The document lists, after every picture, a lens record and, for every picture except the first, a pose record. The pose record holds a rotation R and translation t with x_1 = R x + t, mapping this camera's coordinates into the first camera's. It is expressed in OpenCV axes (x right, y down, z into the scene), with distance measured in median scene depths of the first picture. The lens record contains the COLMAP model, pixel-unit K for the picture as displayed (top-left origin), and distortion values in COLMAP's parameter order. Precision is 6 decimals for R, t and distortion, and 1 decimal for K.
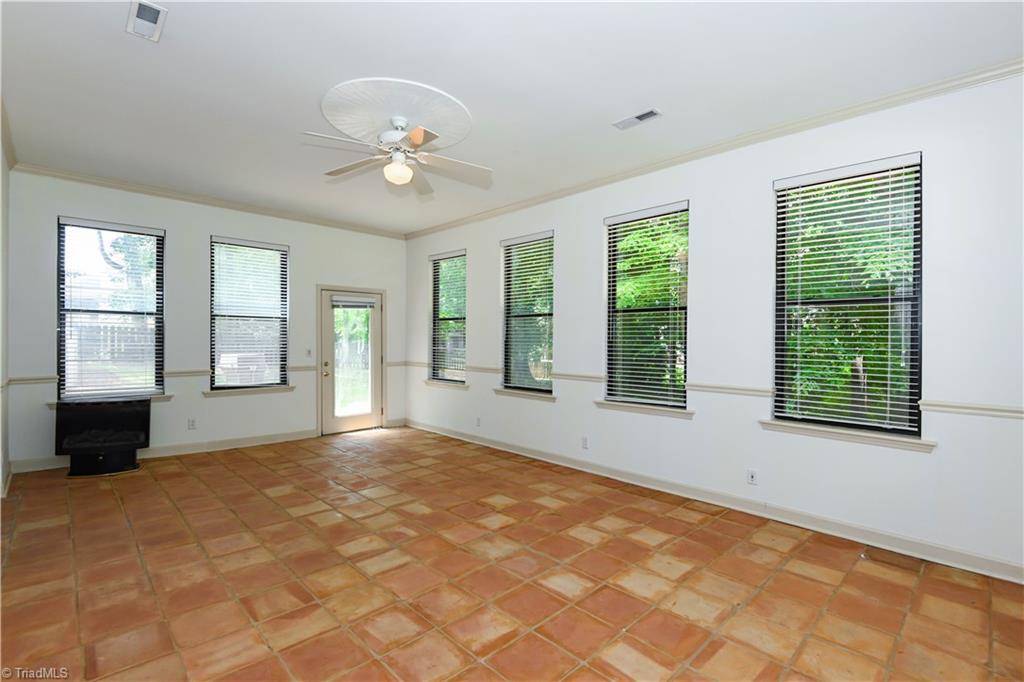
lens RADIAL K [[473.2, 0, 522.5], [0, 473.2, 342.8], [0, 0, 1]] dist [-0.013628, -0.002460]
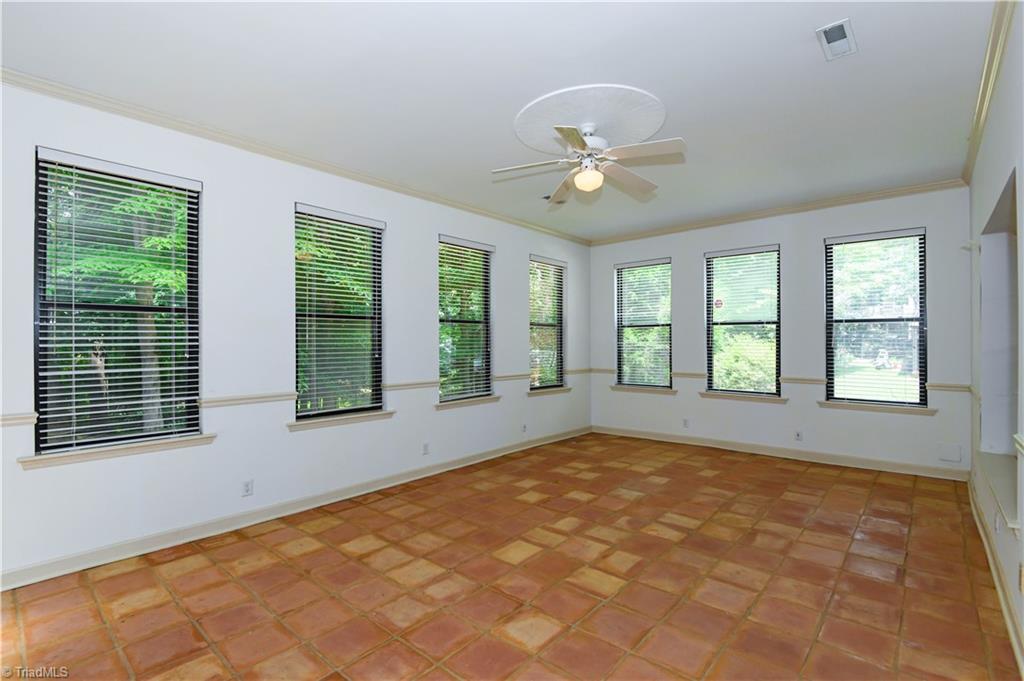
lens RADIAL K [[473.2, 0, 522.6], [0, 473.2, 335.2], [0, 0, 1]] dist [-0.013628, -0.002460]
pose [[-0.072098, -0.000254, 0.997398, -1.155678], [0.016089, 0.999870, 0.001418, -0.032488], [-0.997268, 0.016149, -0.072084, 1.140296]]
